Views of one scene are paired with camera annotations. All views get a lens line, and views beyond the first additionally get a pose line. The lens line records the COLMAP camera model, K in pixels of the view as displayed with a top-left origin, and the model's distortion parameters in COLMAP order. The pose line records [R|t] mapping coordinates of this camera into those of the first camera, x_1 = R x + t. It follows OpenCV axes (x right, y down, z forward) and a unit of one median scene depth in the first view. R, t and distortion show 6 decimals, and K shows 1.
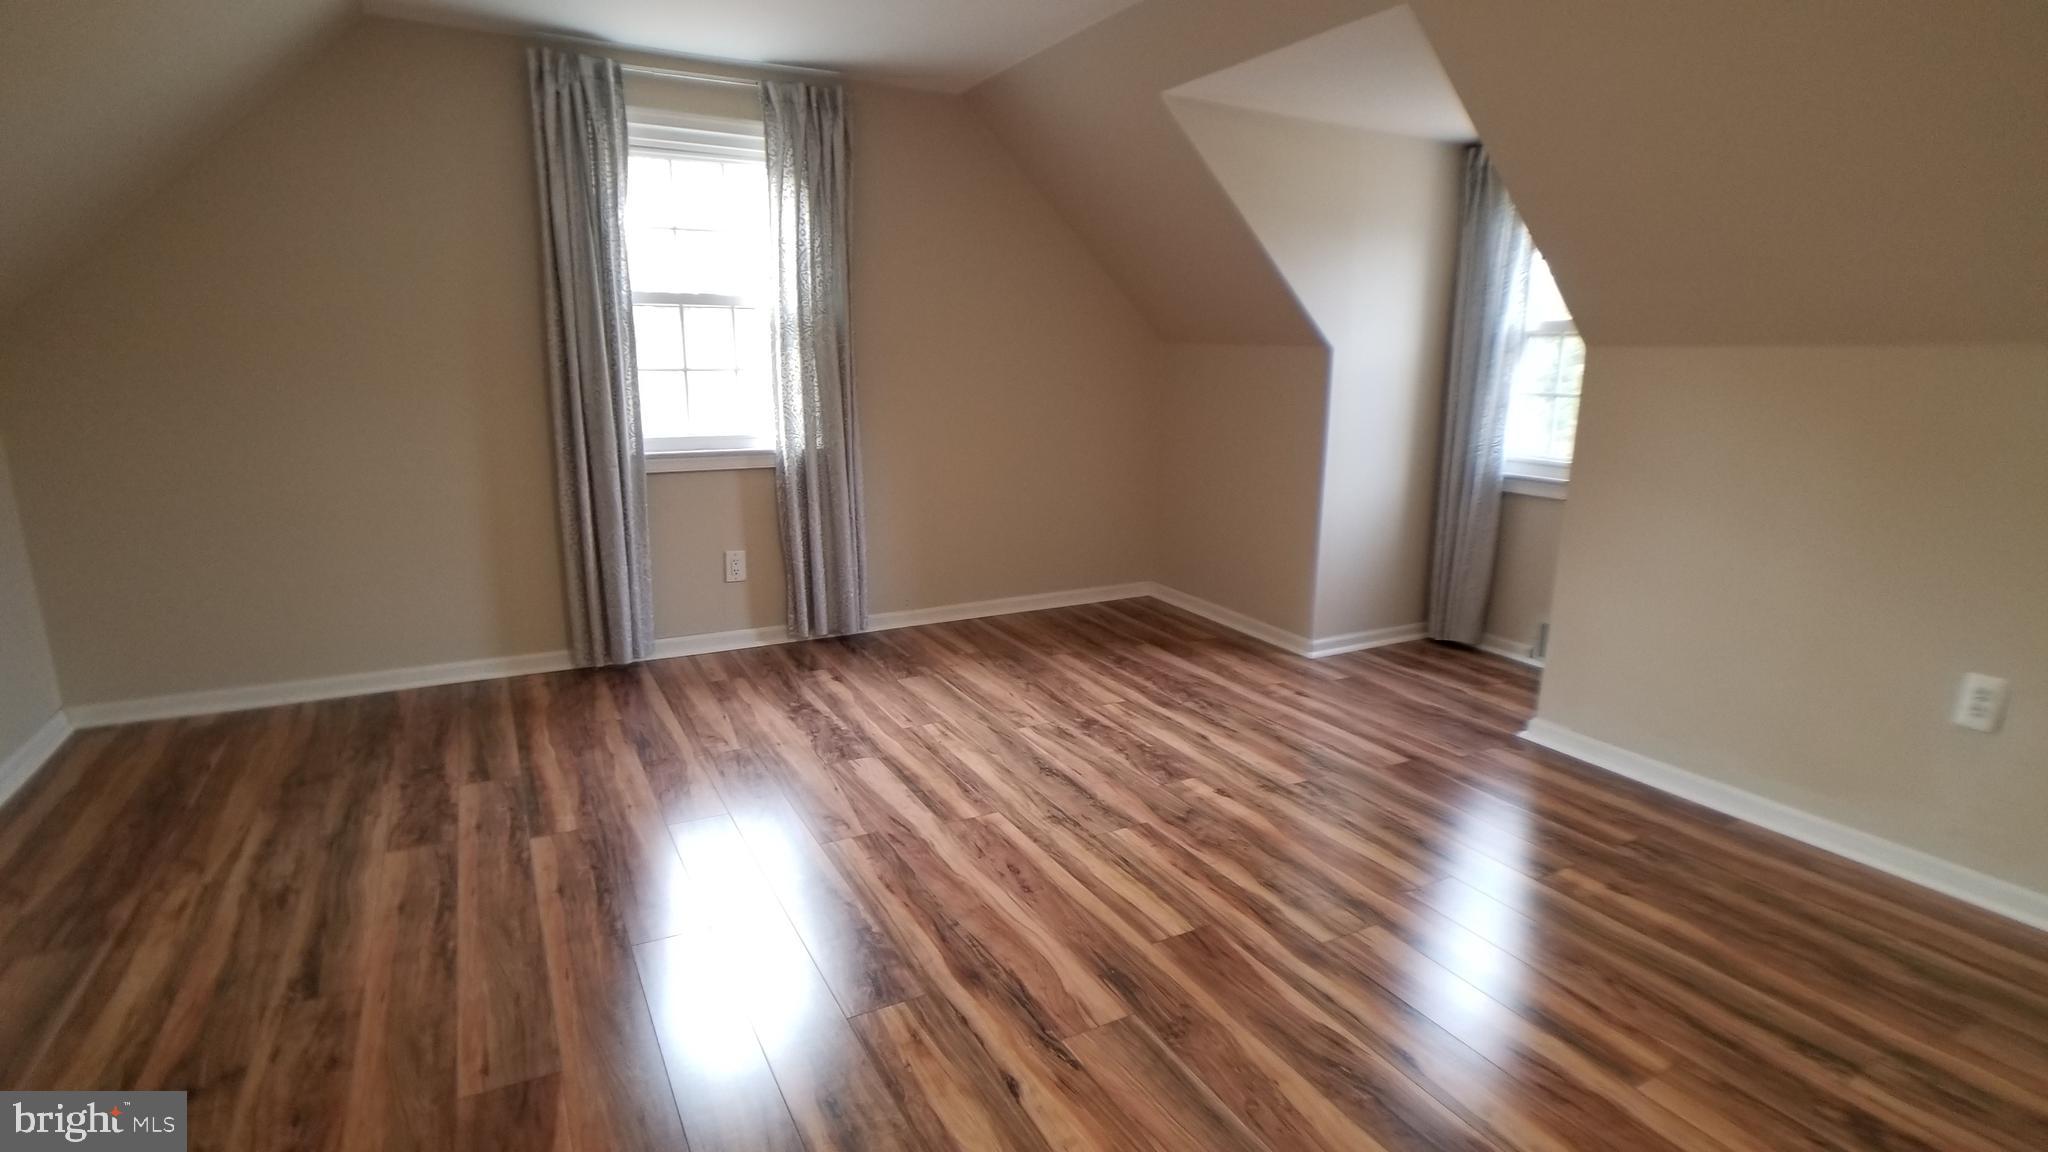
lens RADIAL K [[1021.9, 0, 1024.0], [0, 1021.9, 576.0], [0, 0, 1]] dist [-0.024818, 0.000496]
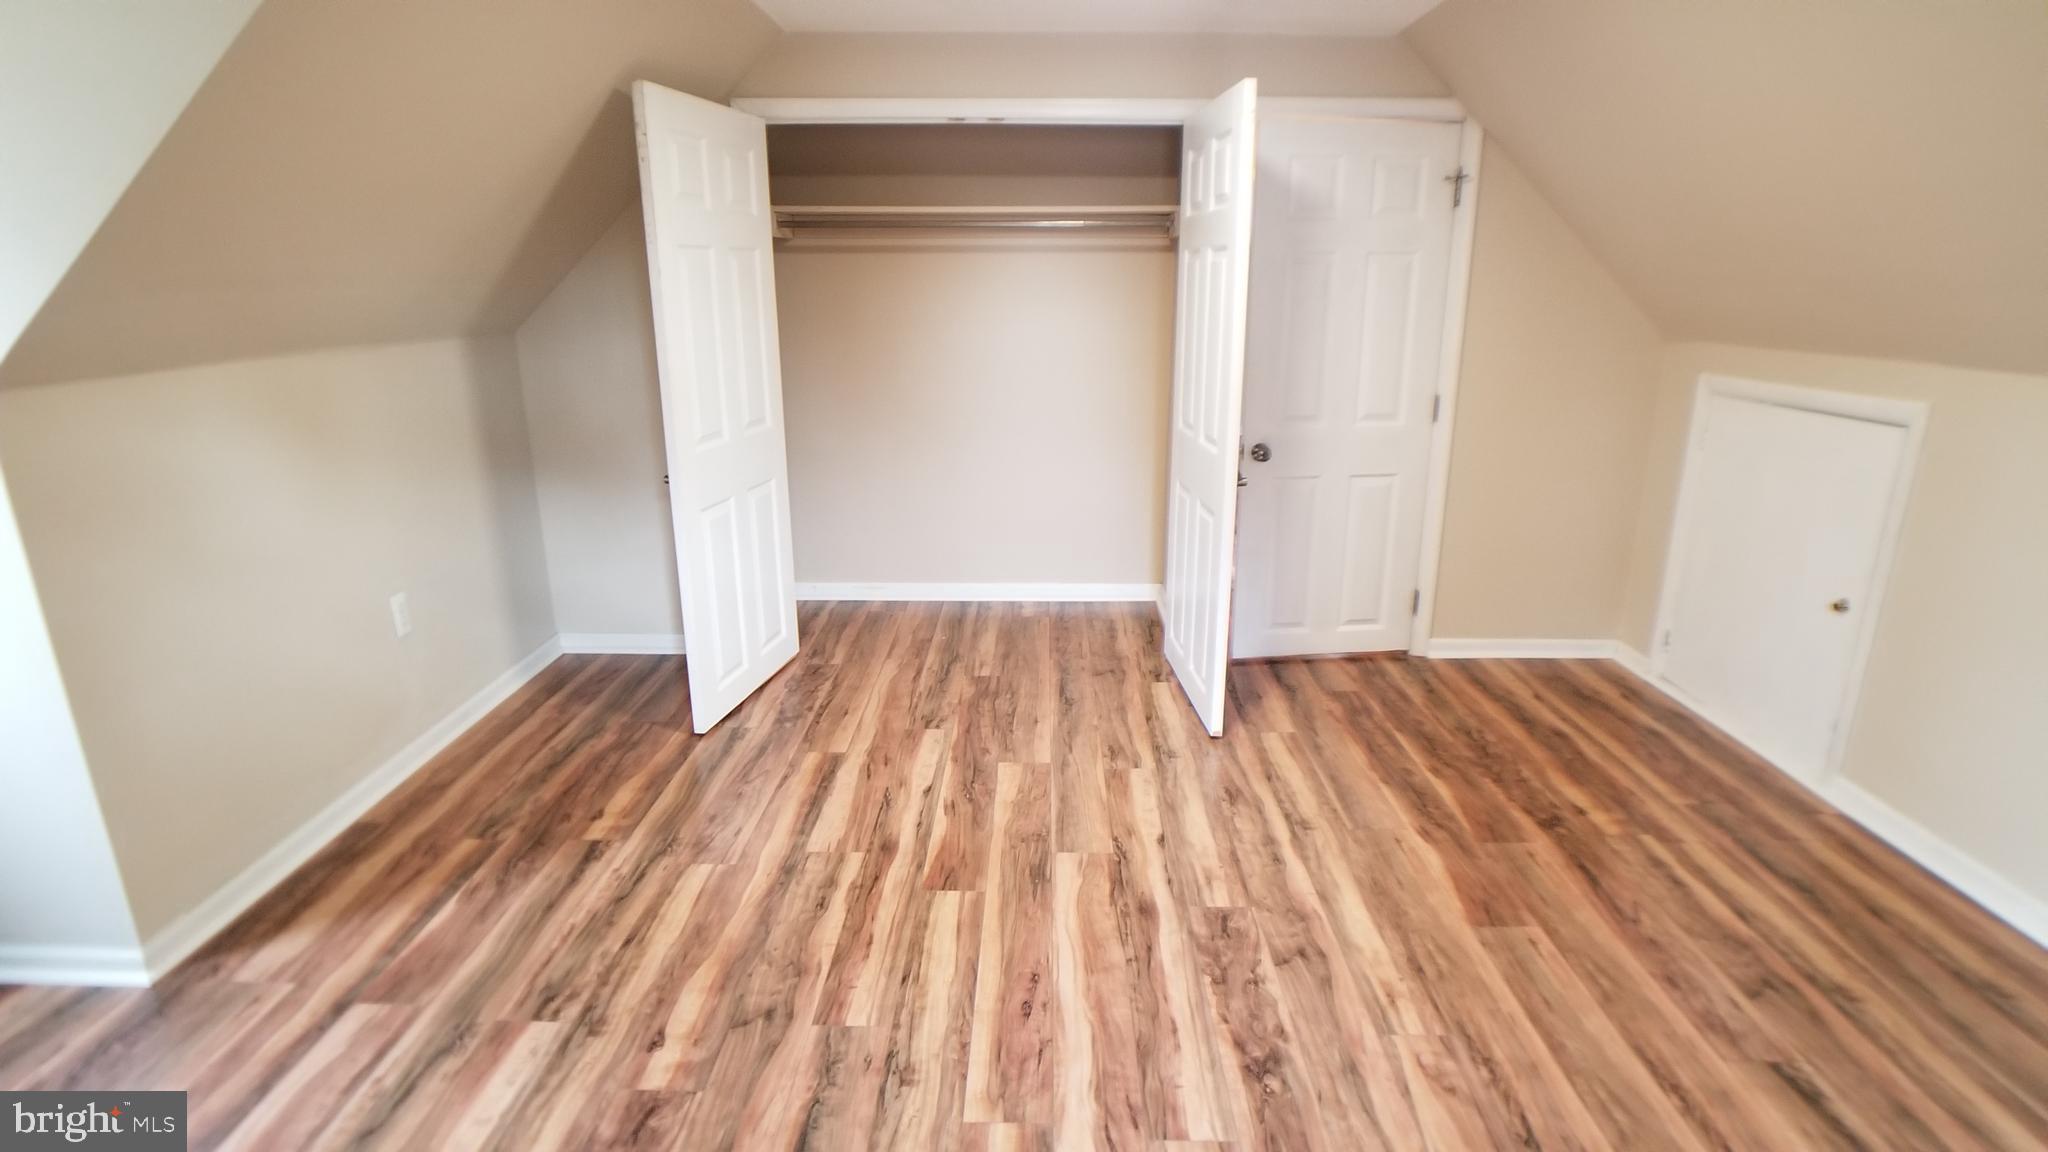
lens RADIAL K [[1021.9, 0, 1024.0], [0, 1021.9, 576.0], [0, 0, 1]] dist [-0.024818, 0.000496]
pose [[-0.871380, -0.150794, 0.466859, -0.382834], [0.094925, 0.881790, 0.461991, -0.464538], [-0.481337, 0.446887, -0.754060, 1.609160]]
